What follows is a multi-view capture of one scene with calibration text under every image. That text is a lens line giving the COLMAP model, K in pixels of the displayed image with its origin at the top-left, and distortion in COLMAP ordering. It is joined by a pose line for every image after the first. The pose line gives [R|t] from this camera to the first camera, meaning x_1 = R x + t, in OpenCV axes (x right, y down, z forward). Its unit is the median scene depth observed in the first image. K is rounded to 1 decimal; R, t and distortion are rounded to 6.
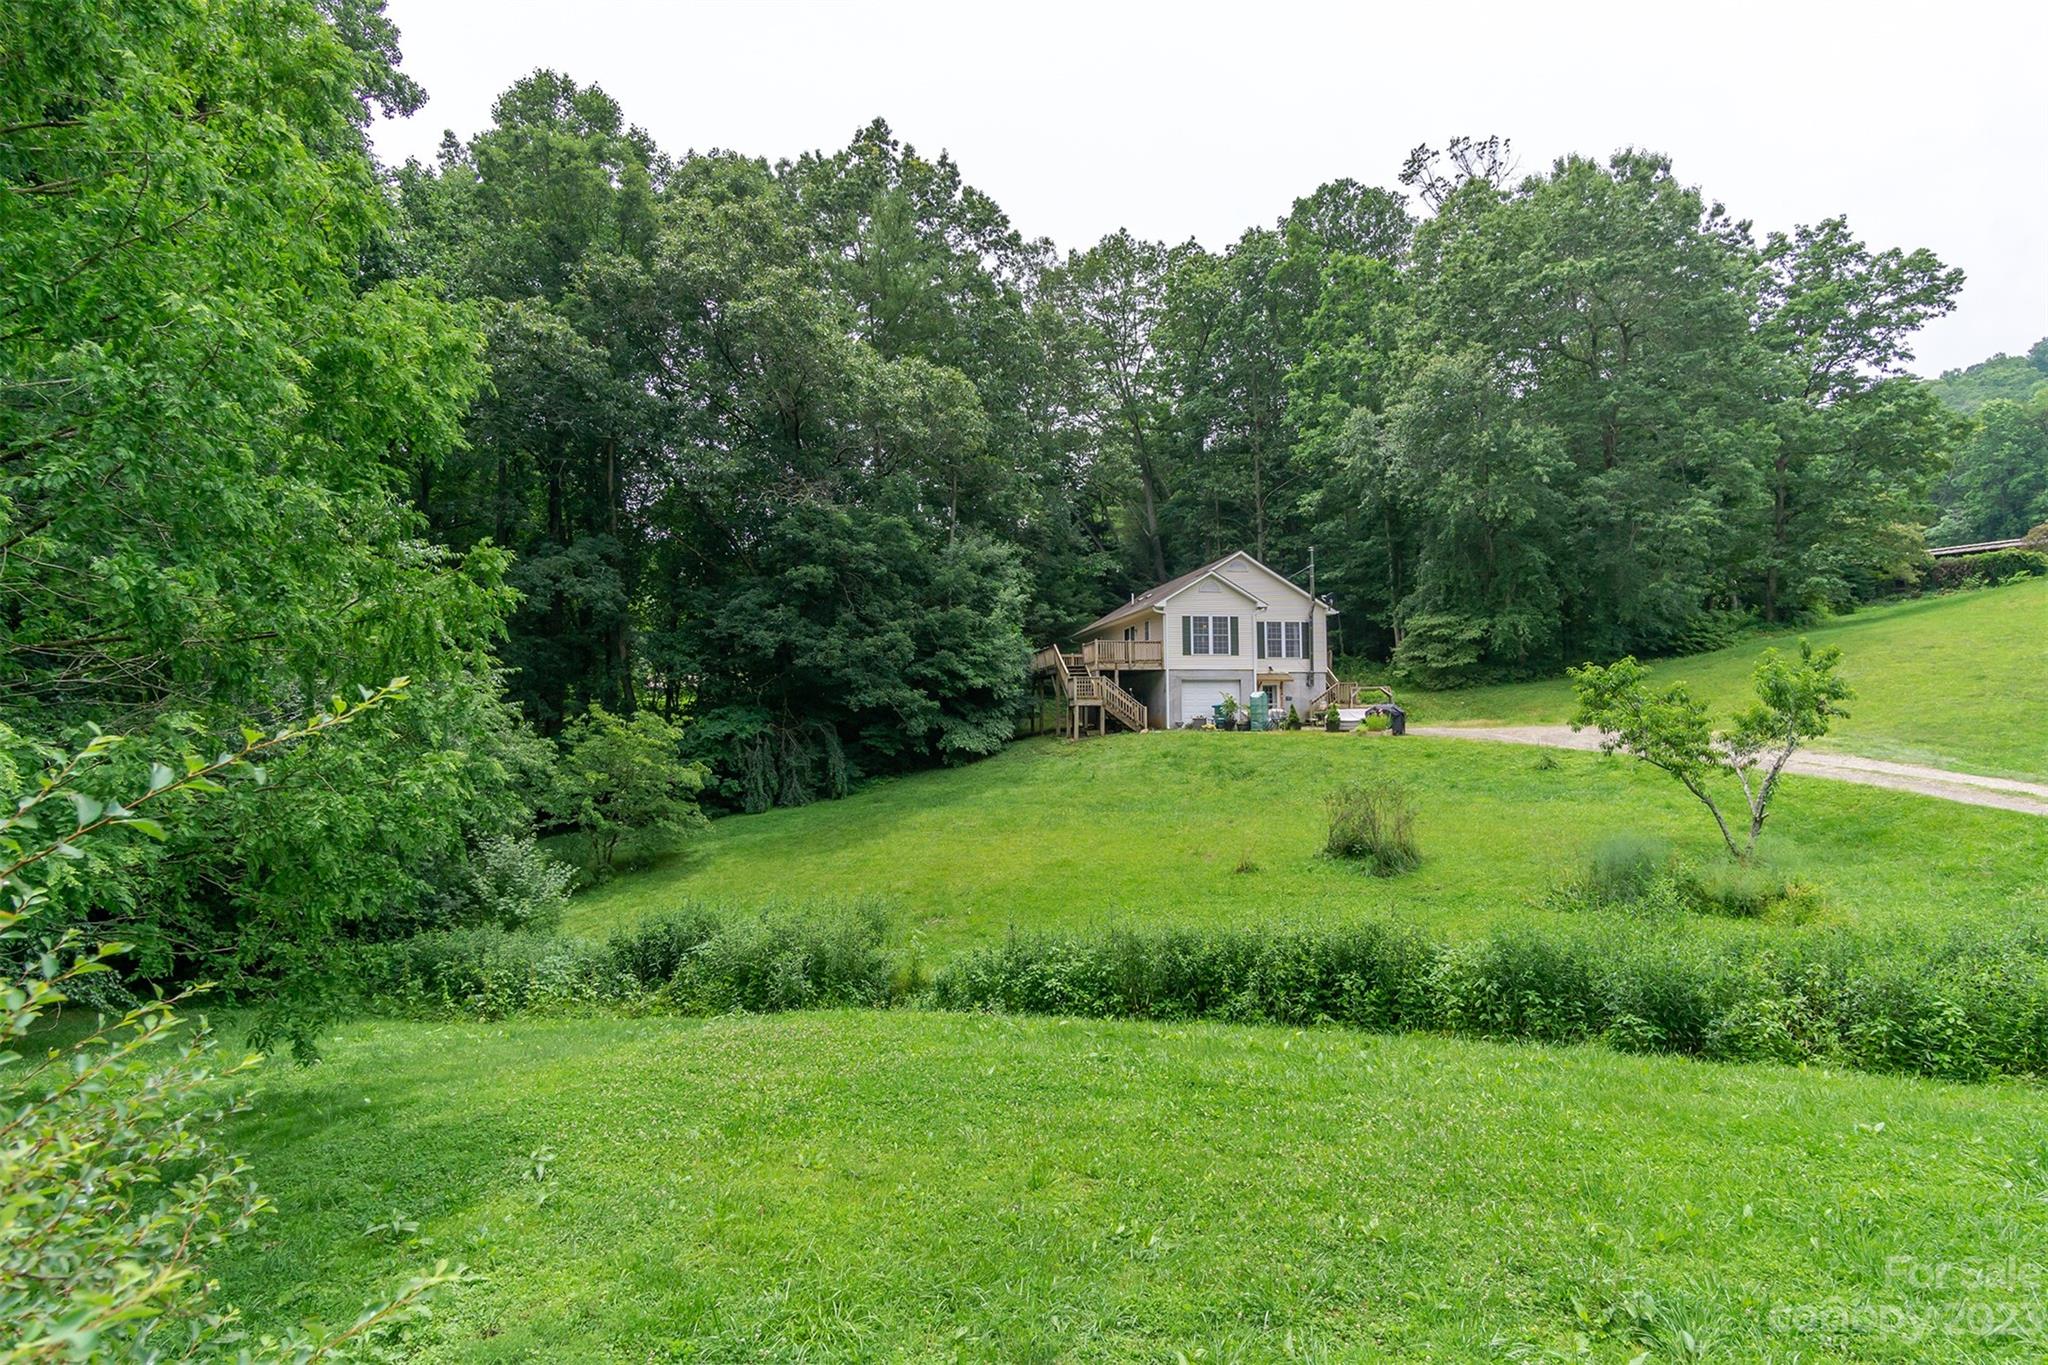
lens RADIAL K [[1082.8, 0, 1024.0], [0, 1082.8, 682.5], [0, 0, 1]] dist [0.001518, 0.000644]
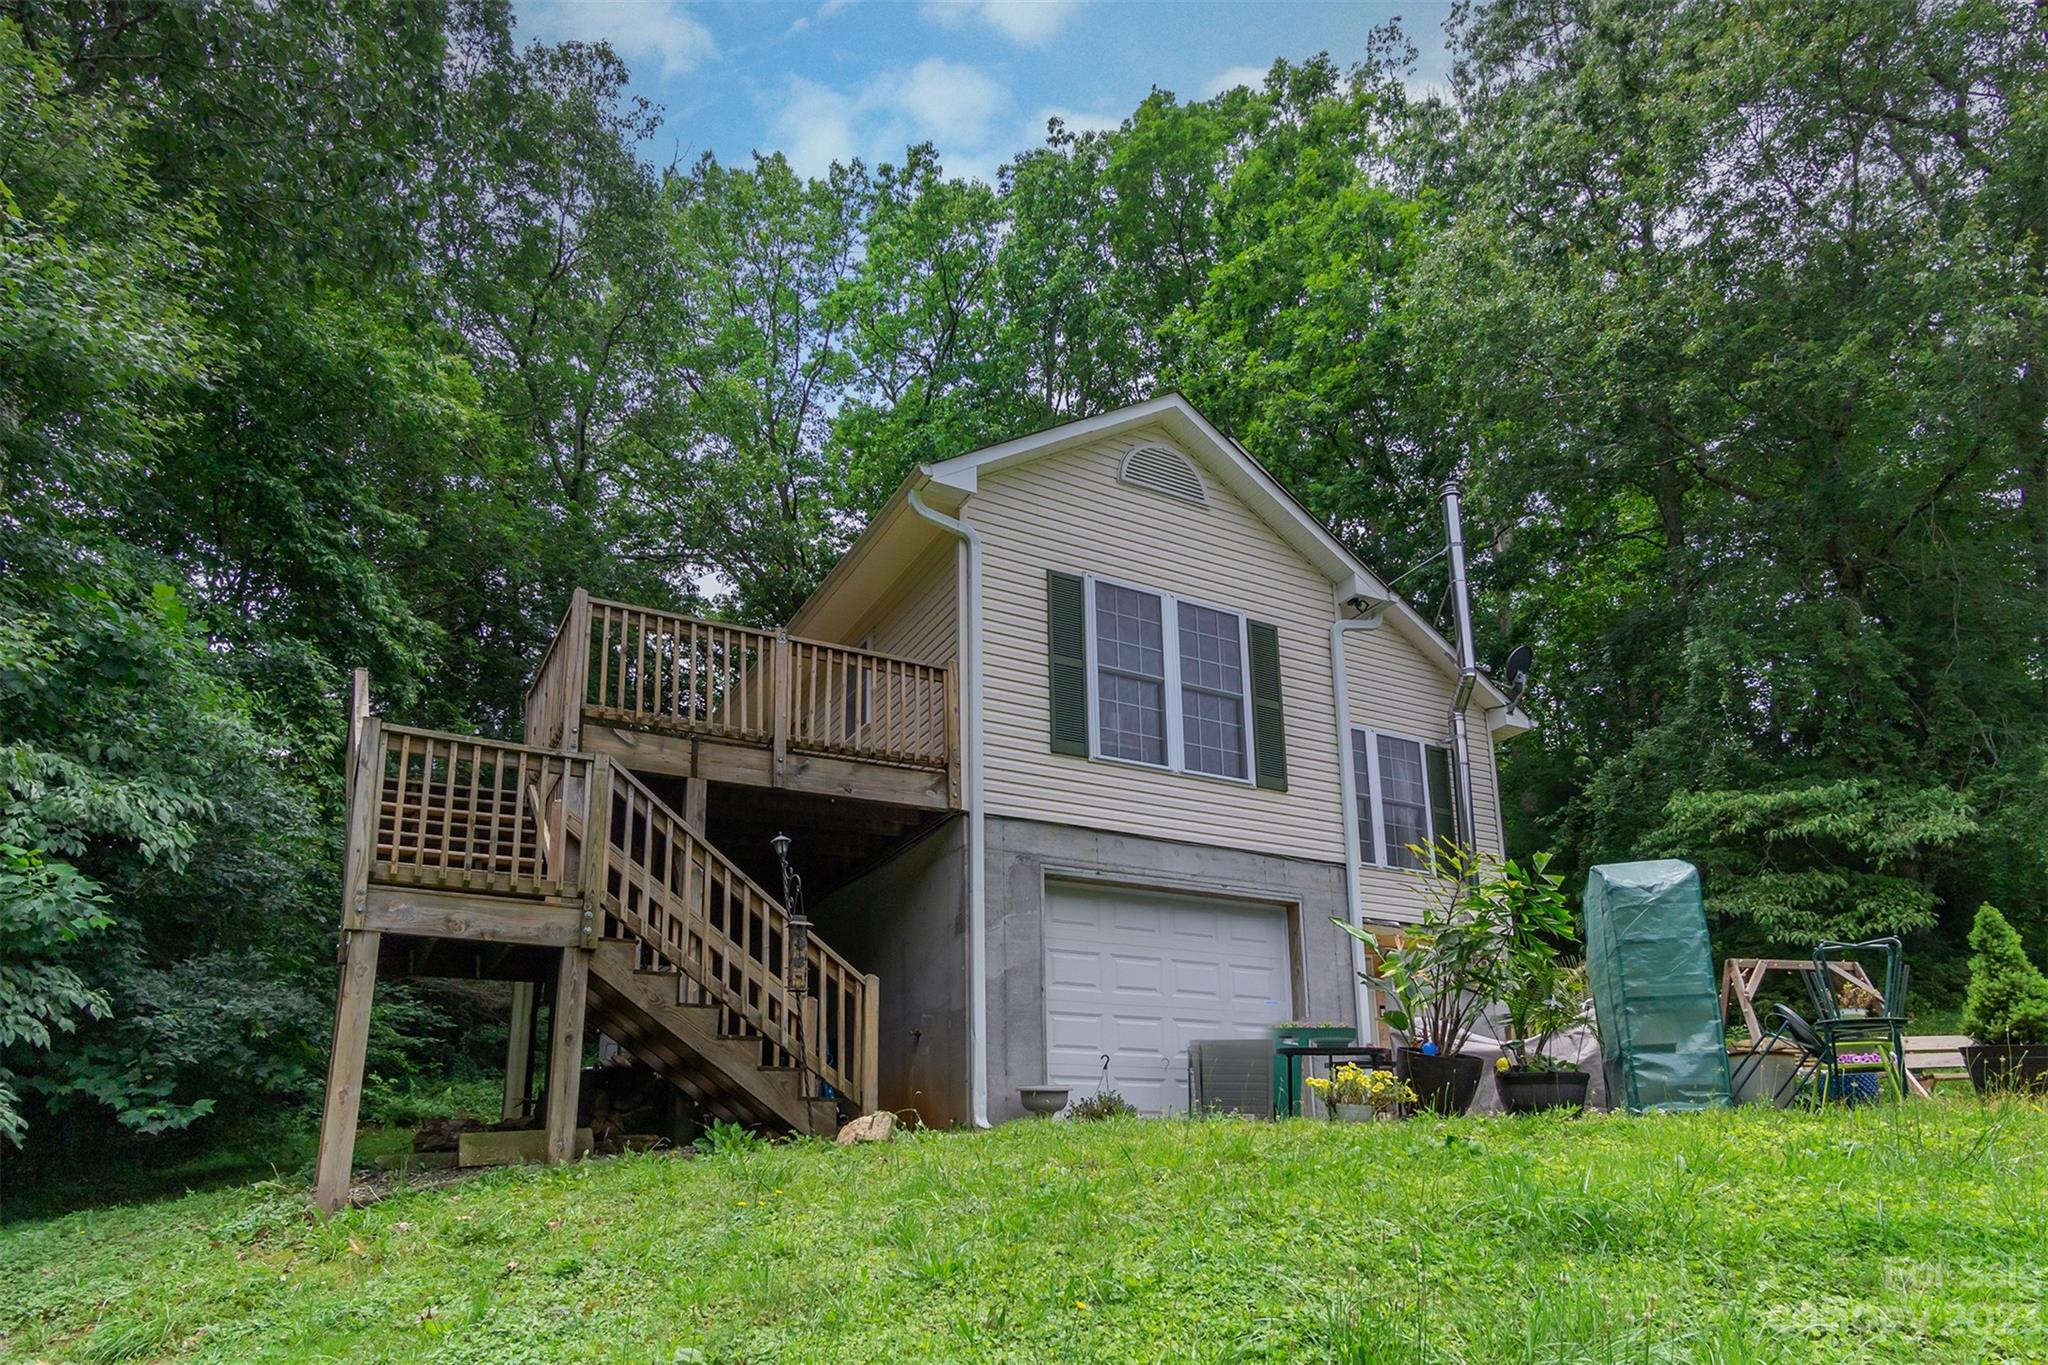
lens RADIAL K [[1261.1, 0, 1021.6], [0, 1261.1, 924.4], [0, 0, 1]] dist [-0.000804, 0.000054]
pose [[0.960342, 0.052274, 0.273881, 0.079717], [-0.007222, 0.986603, -0.162981, 0.043320], [-0.278731, 0.154539, 0.947854, 0.785615]]
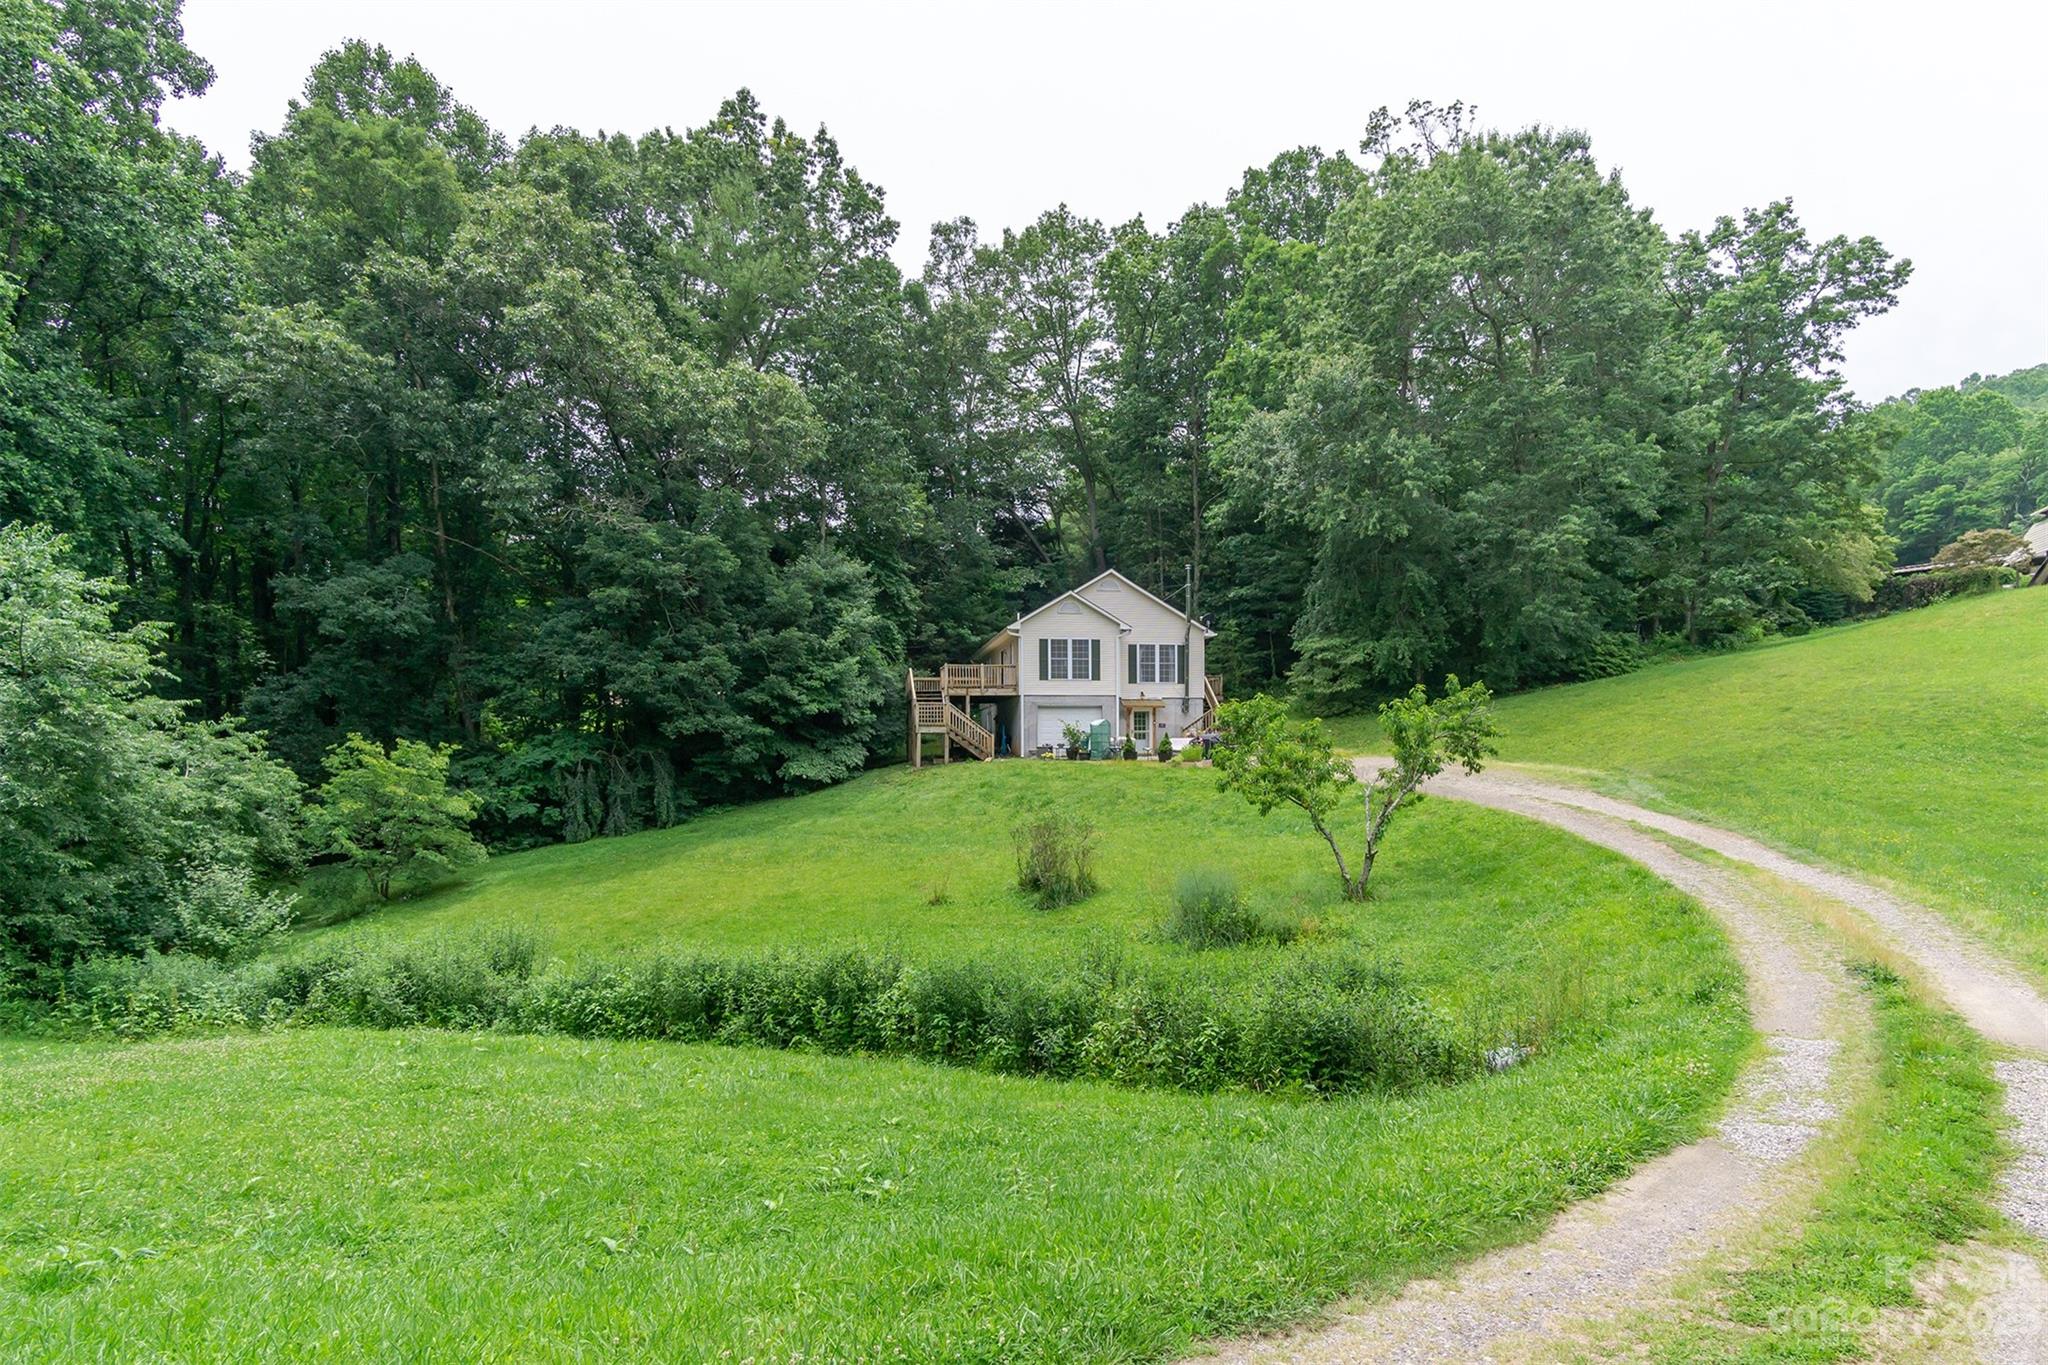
lens RADIAL K [[1181.9, 0, 1063.2], [0, 1181.9, 787.3], [0, 0, 1]] dist [0.001545, 0.000866]
pose [[0.999915, 0.004260, -0.012353, 0.180580], [-0.003324, 0.997192, 0.074817, -0.008894], [0.012637, -0.074770, 0.997121, -0.046760]]
